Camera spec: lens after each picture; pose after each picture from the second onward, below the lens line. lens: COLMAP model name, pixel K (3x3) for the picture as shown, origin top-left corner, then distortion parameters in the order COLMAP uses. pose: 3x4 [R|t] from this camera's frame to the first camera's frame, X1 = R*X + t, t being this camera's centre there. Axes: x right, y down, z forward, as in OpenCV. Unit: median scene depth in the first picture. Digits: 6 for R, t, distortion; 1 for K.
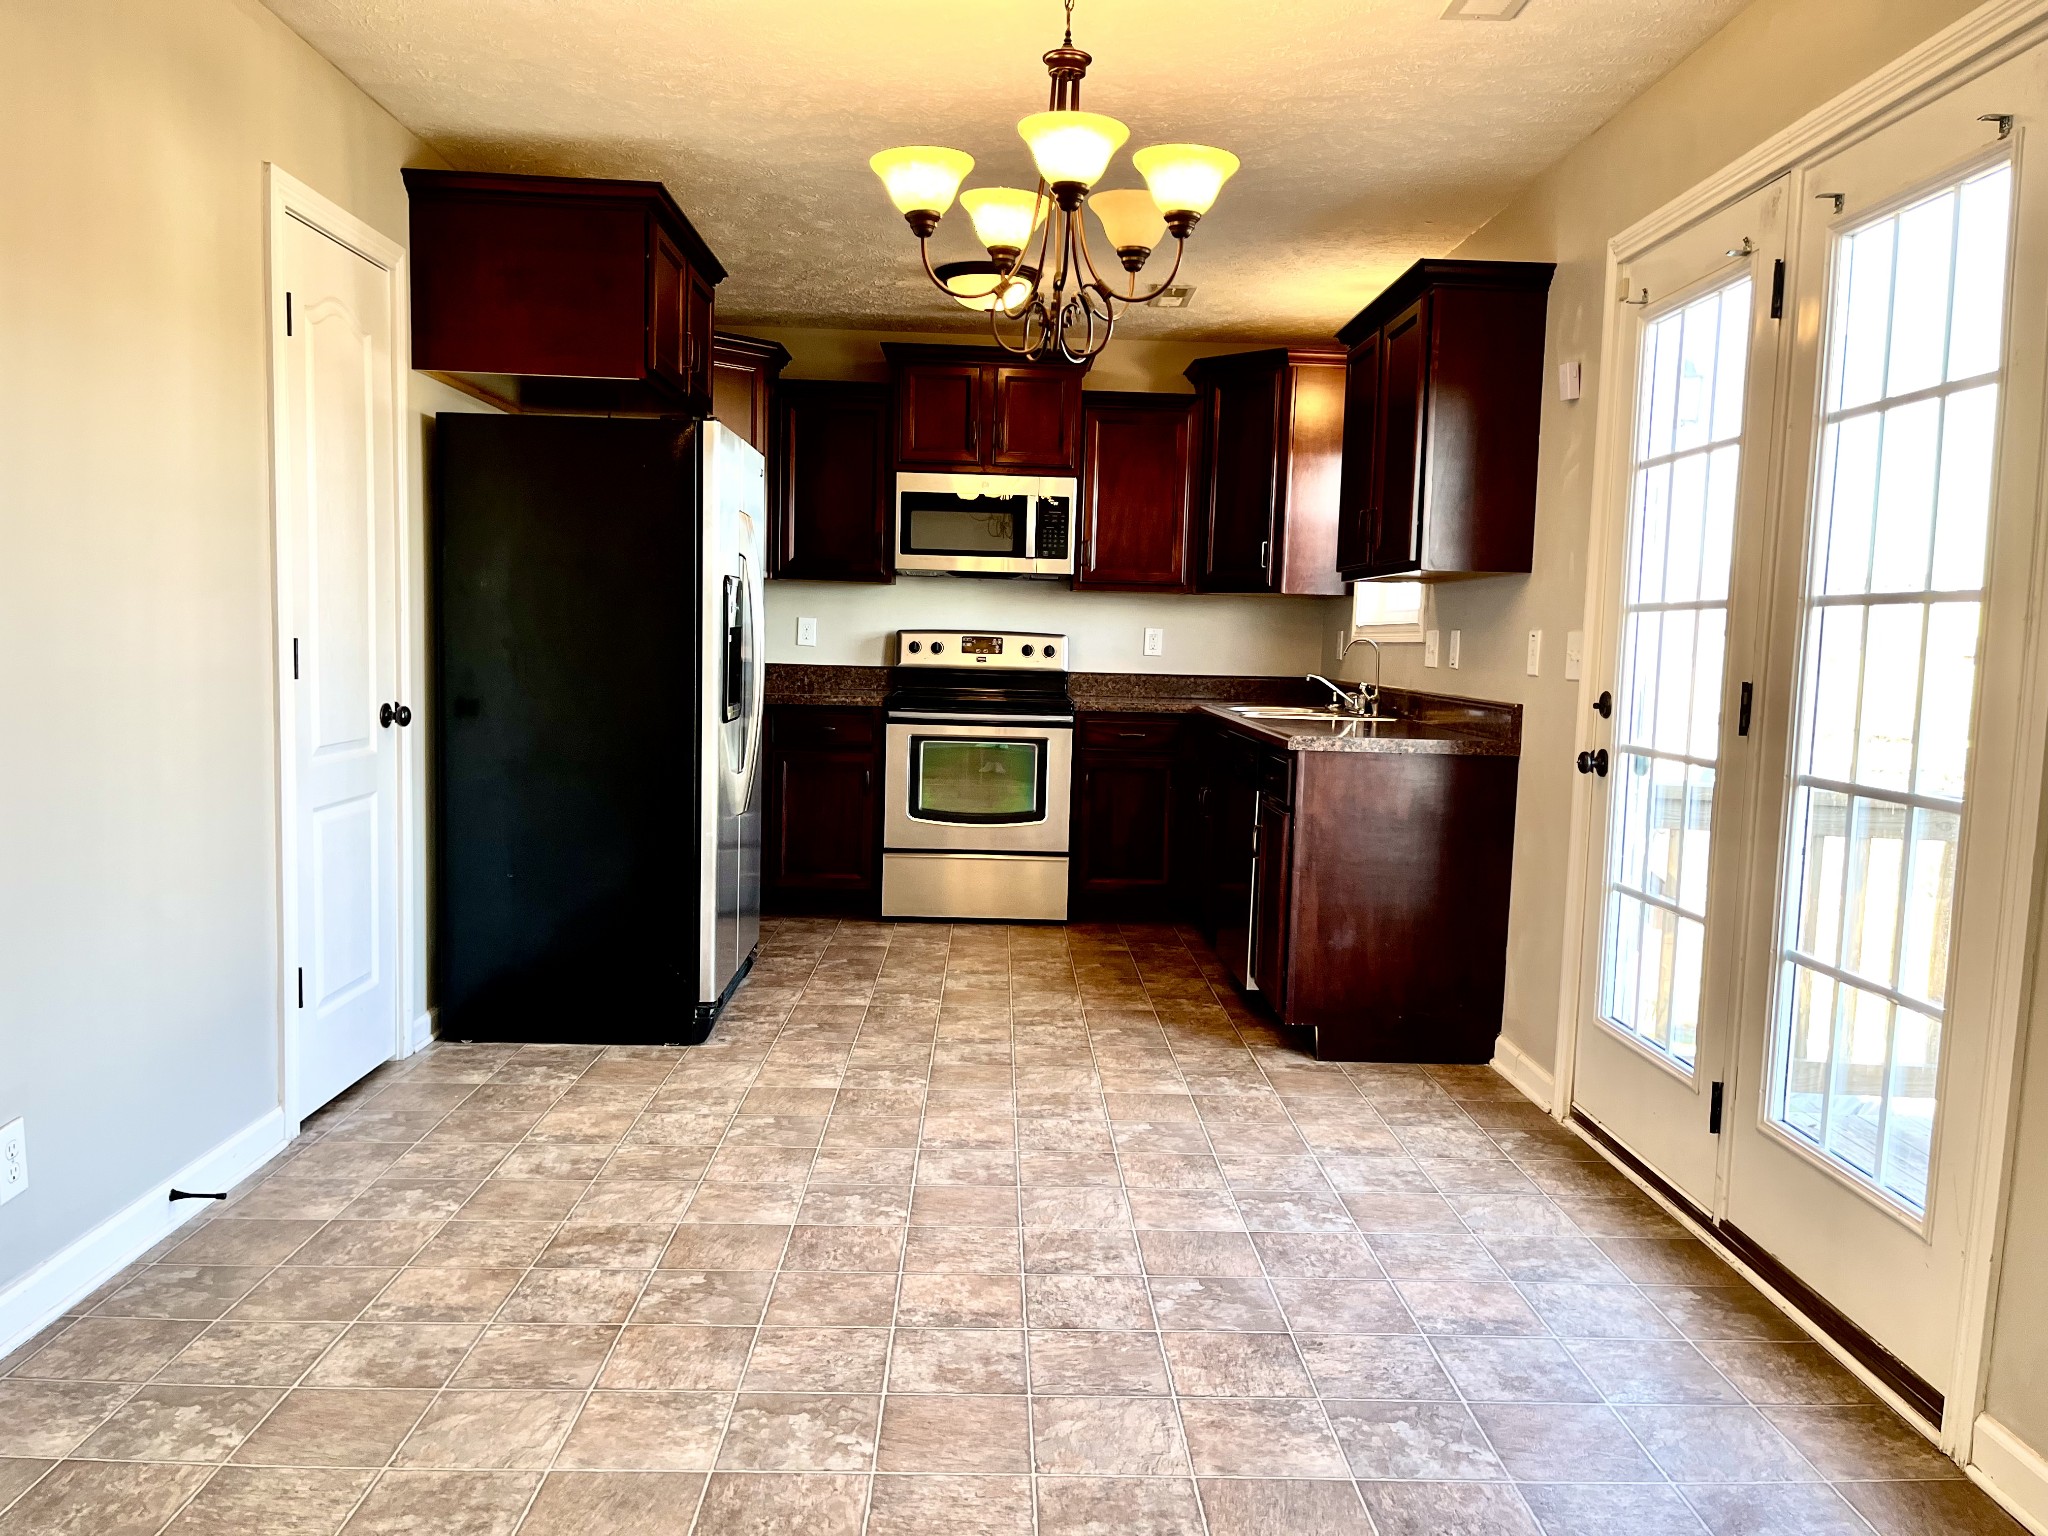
lens RADIAL K [[1505.3, 0, 1024.0], [0, 1505.3, 768.0], [0, 0, 1]] dist [0.010941, 0.001134]
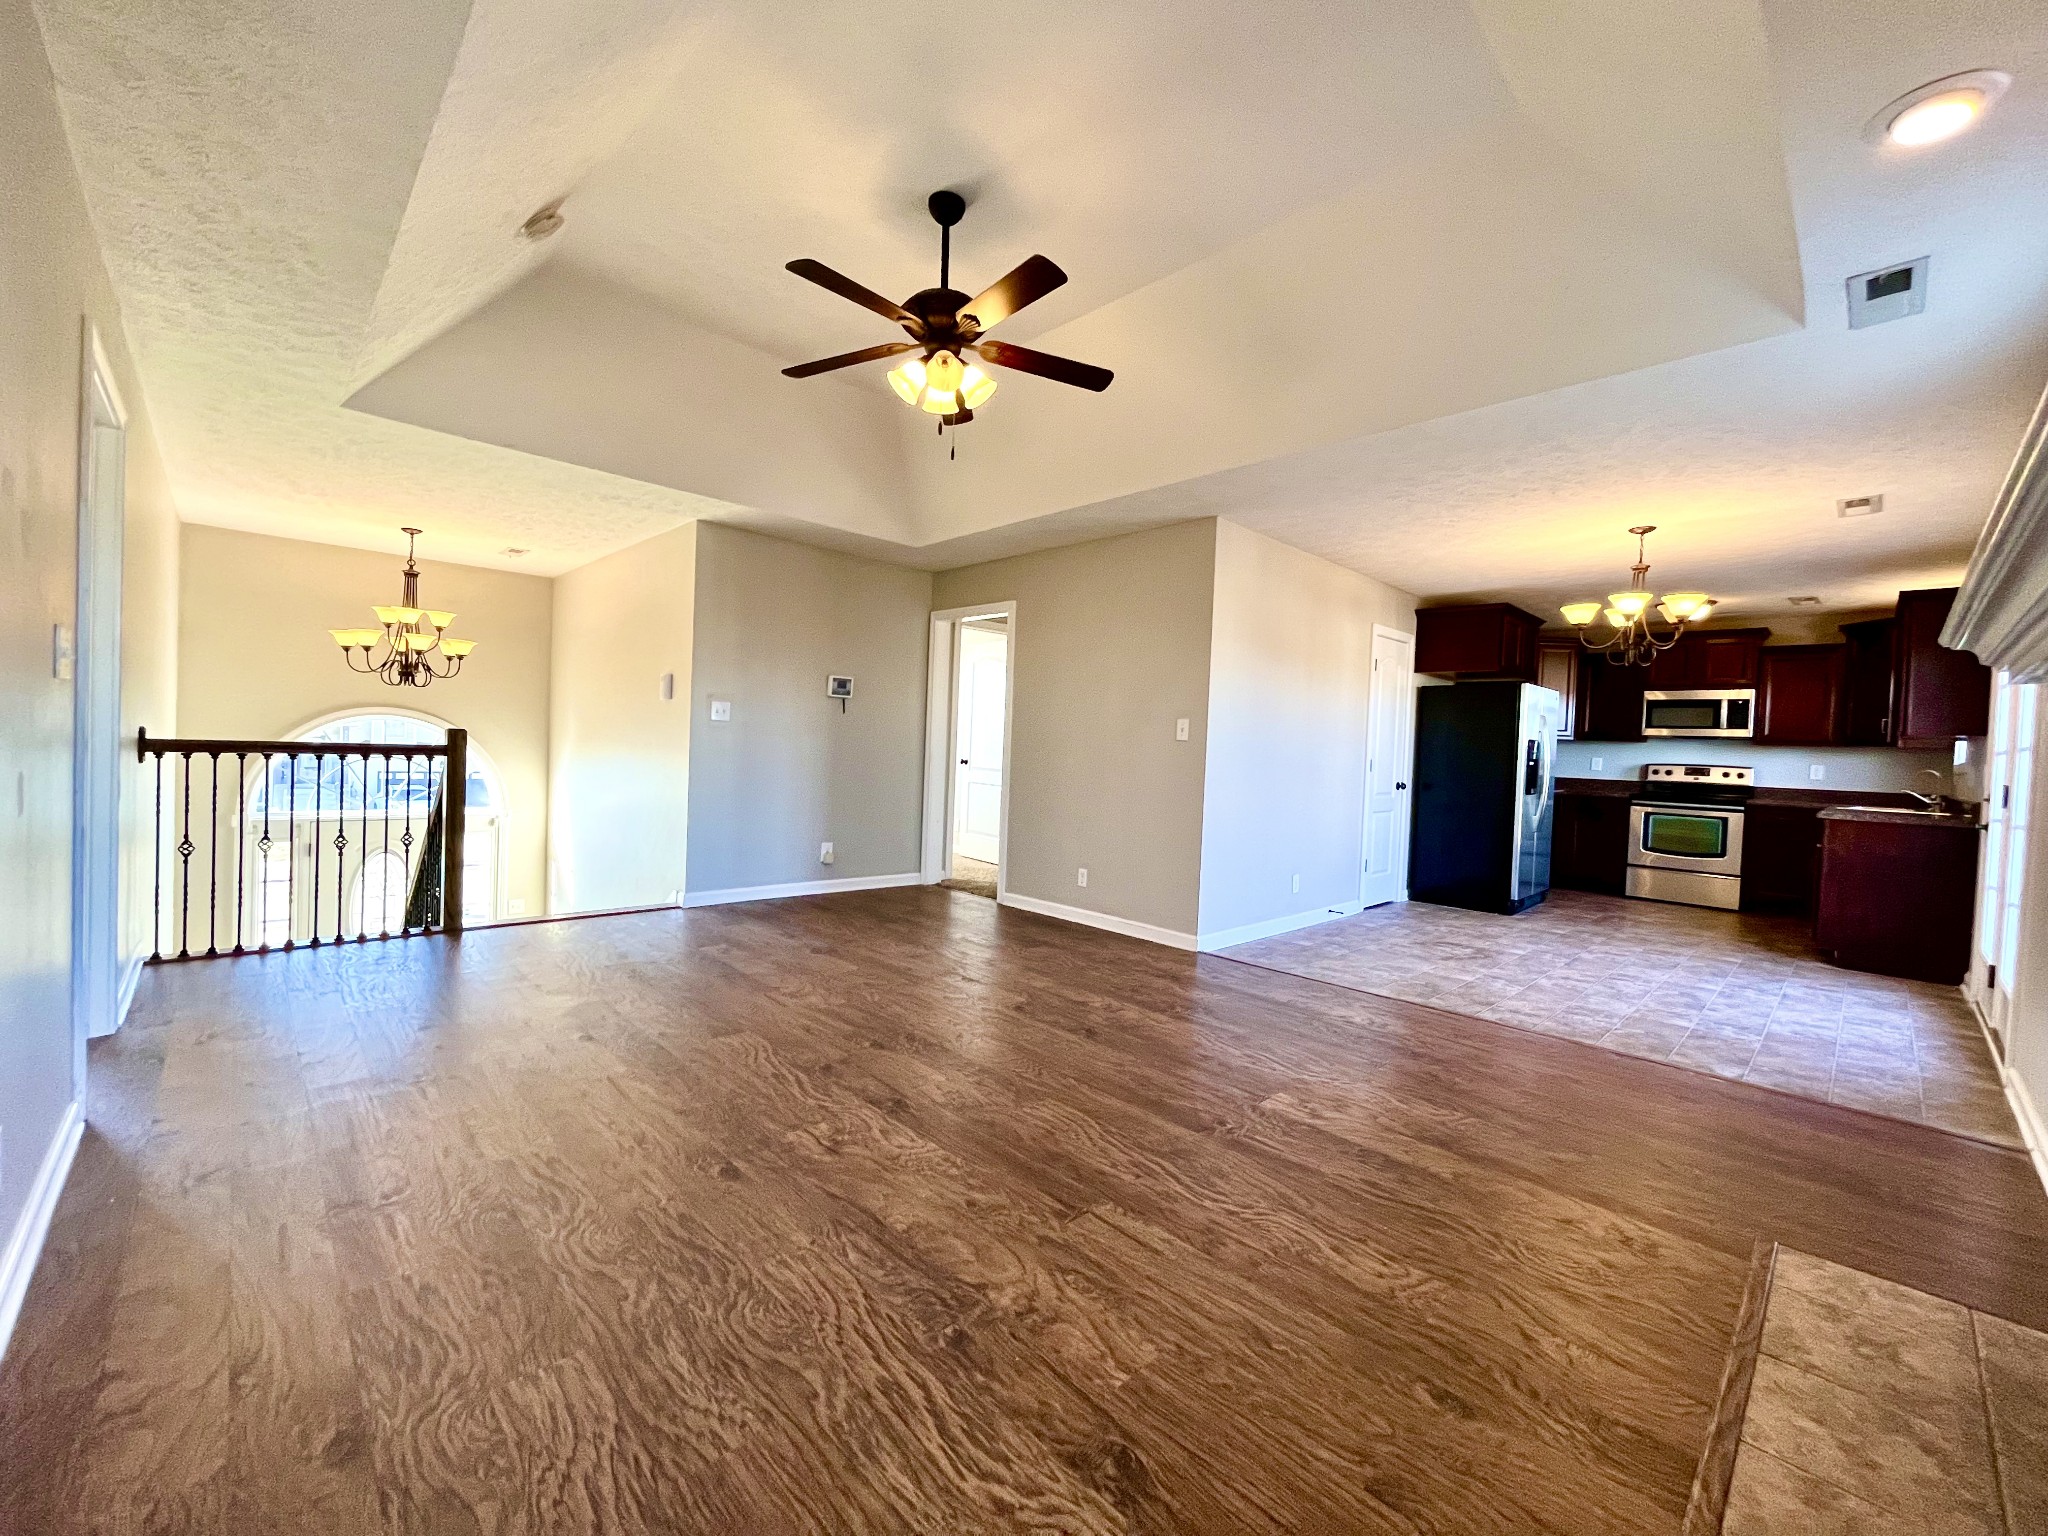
lens RADIAL K [[826.6, 0, 1024.0], [0, 826.6, 768.0], [0, 0, 1]] dist [-0.001802, -0.000673]
pose [[0.670227, 0.019192, -0.741908, 0.202075], [-0.085656, 0.994986, -0.051642, 0.051973], [0.737196, 0.098161, 0.668511, -0.443320]]
